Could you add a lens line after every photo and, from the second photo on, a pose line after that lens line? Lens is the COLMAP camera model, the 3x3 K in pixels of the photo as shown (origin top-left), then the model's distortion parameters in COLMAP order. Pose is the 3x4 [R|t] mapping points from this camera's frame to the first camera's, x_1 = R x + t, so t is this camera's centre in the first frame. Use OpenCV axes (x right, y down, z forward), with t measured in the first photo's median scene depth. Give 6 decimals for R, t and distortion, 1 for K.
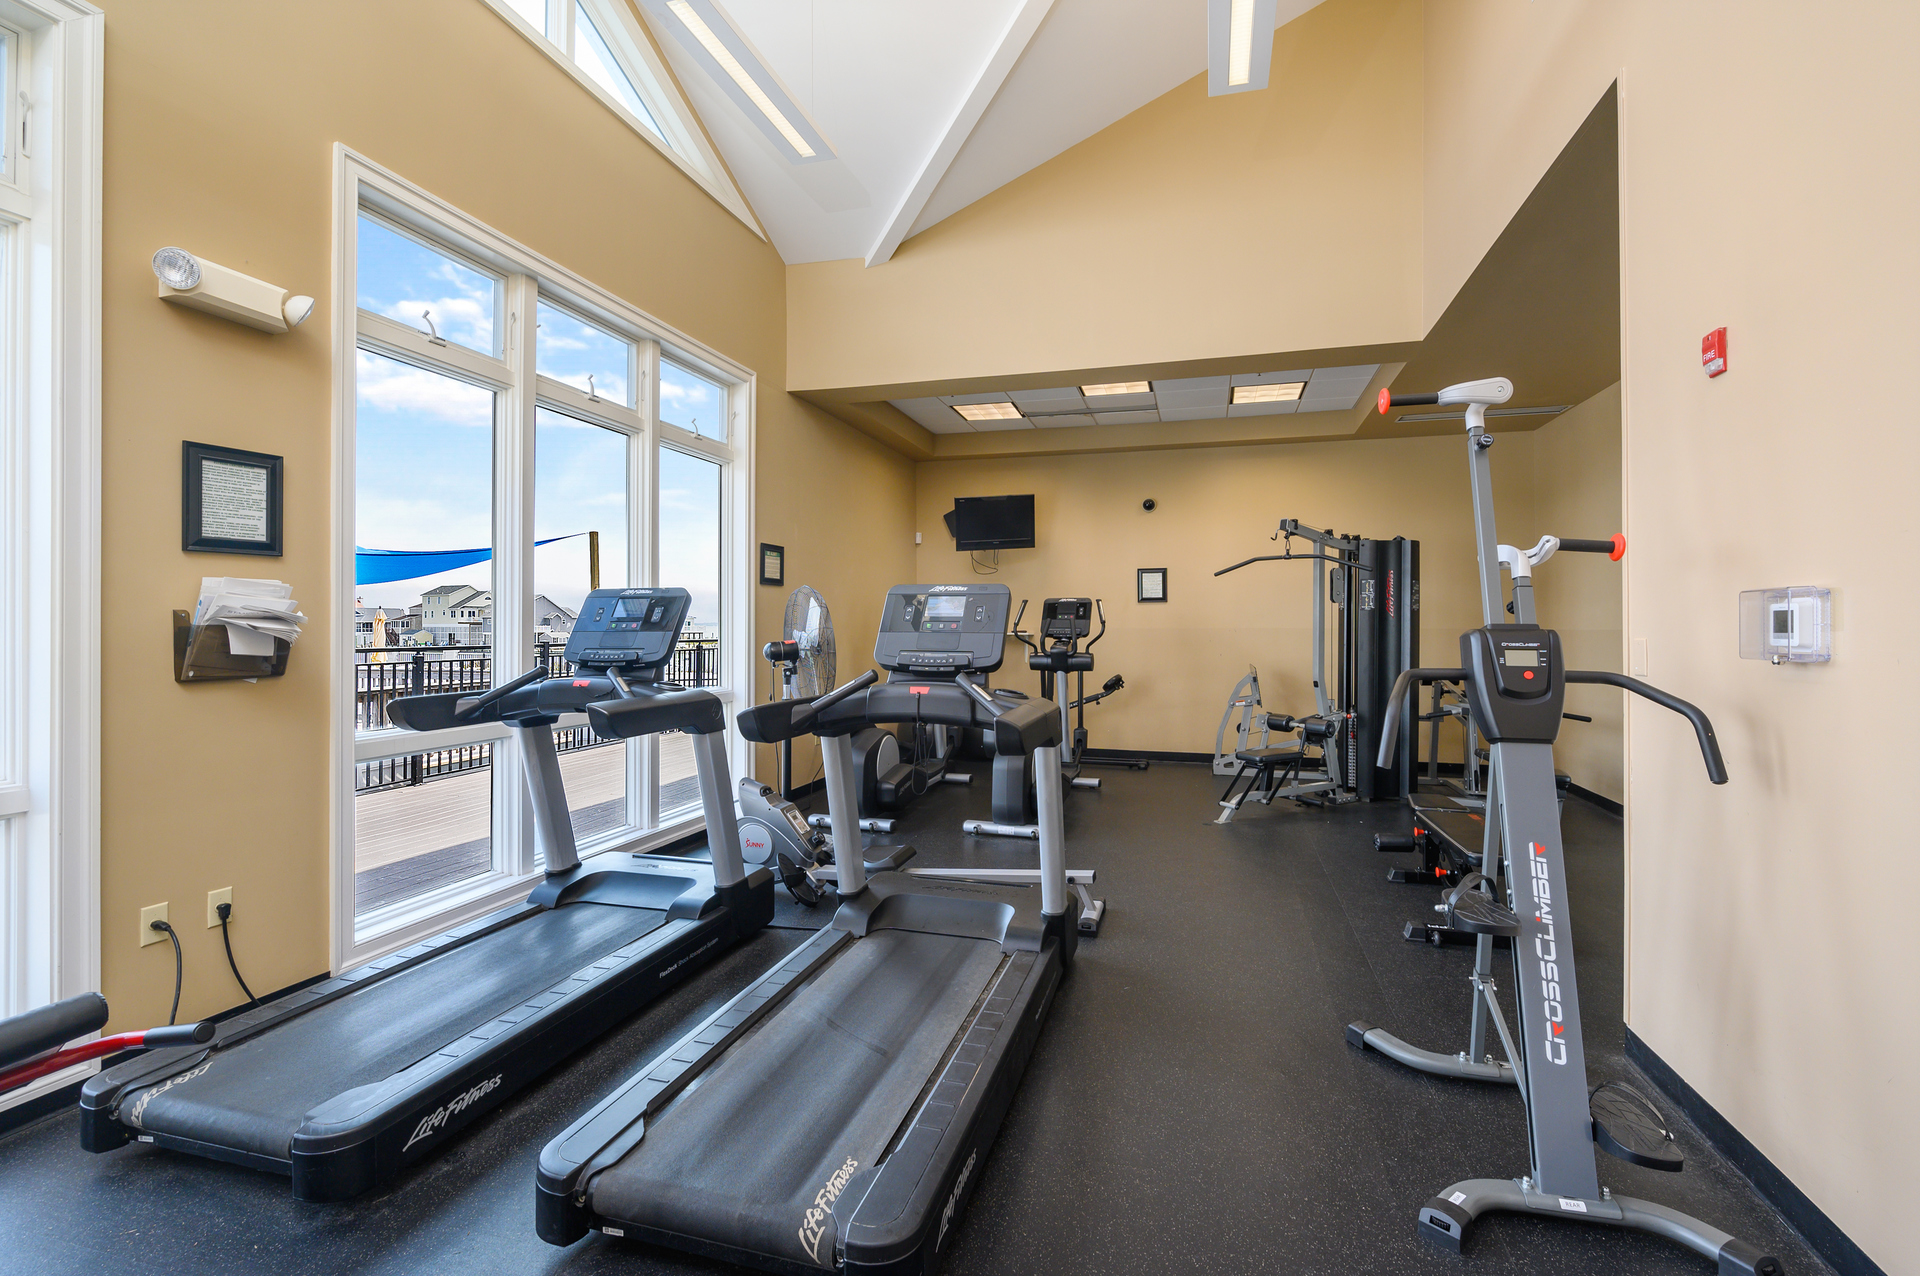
lens RADIAL K [[854.5, 0, 961.6], [0, 854.5, 625.8], [0, 0, 1]] dist [0.000297, -0.000026]
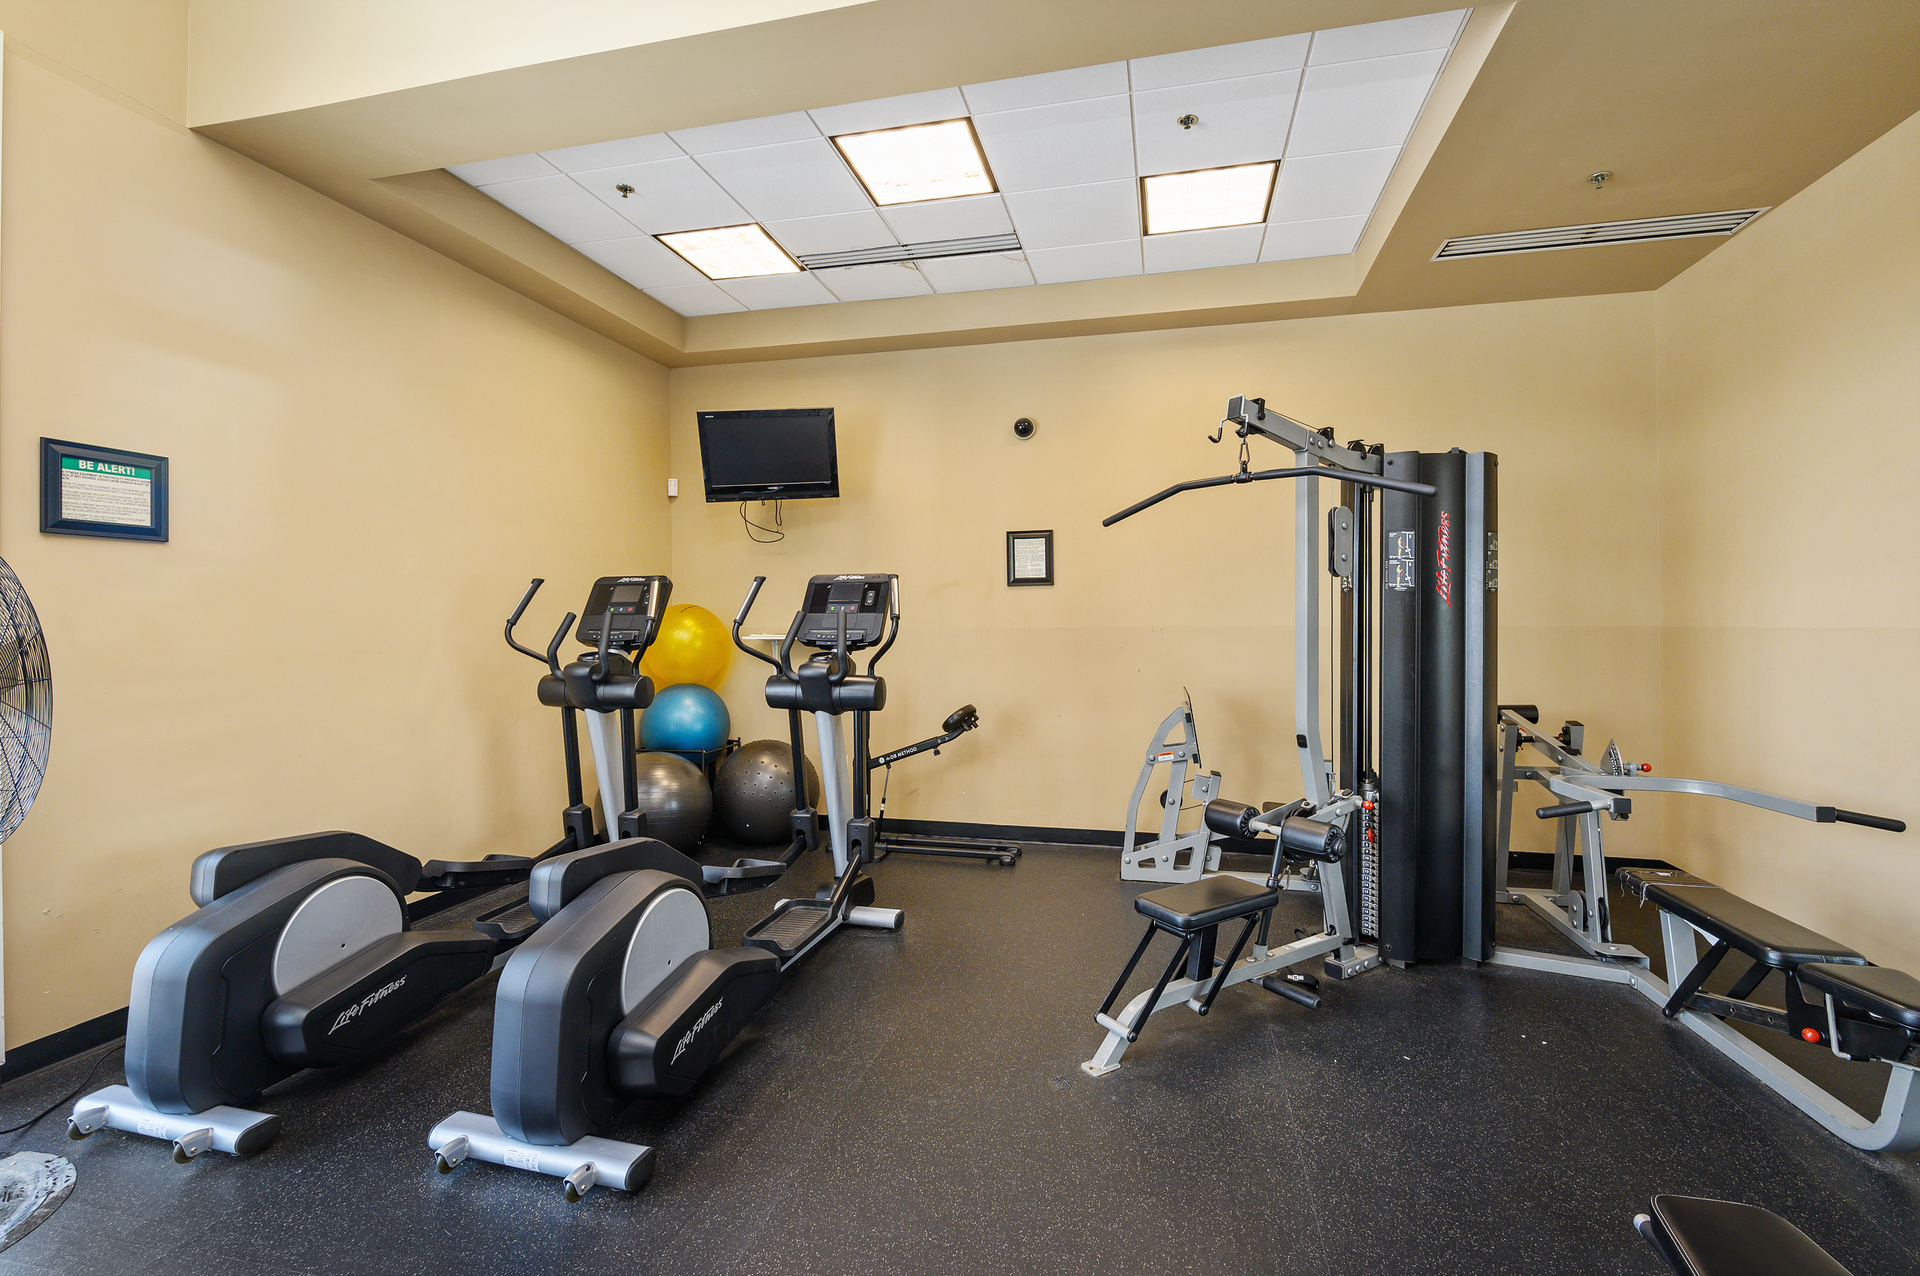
lens RADIAL K [[854.5, 0, 961.6], [0, 854.5, 625.8], [0, 0, 1]] dist [0.000297, -0.000026]
pose [[0.999138, -0.005239, 0.041171, 0.182509], [0.005165, 0.999985, 0.001901, 0.000069], [-0.041181, -0.001686, 0.999150, 0.473954]]
